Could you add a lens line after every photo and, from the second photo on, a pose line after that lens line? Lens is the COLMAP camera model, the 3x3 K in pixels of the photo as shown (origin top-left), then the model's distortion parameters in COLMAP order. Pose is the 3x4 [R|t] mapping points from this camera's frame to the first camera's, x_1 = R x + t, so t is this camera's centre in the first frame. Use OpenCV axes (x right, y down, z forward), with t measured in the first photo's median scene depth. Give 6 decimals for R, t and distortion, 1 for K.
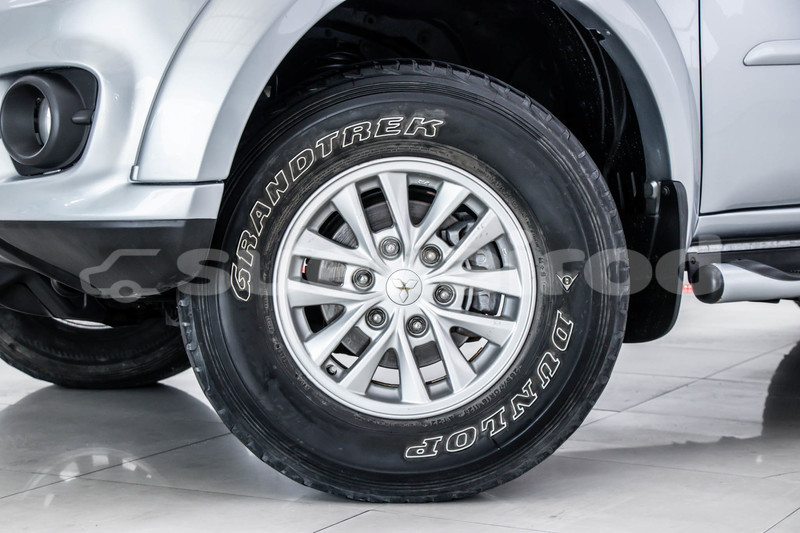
lens RADIAL K [[1847.3, 0, 400.0], [0, 1847.3, 267.4], [0, 0, 1]] dist [-0.073889, 0.000000]
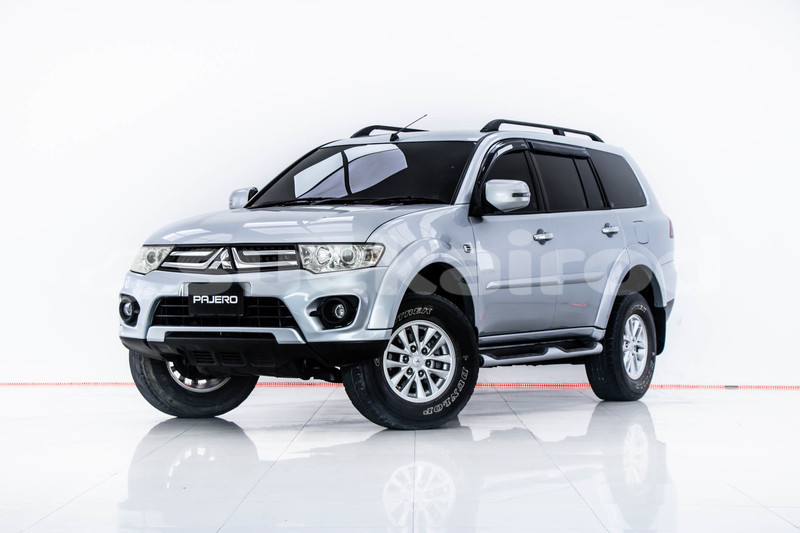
lens RADIAL K [[1847.3, 0, 399.6], [0, 1847.3, 266.6], [0, 0, 1]] dist [-0.073889, 0.000000]
pose [[0.883898, 0.000221, 0.467680, -1.507262], [0.039383, 0.996413, -0.074903, 0.084939], [-0.466019, 0.084626, 0.880718, -1.789301]]
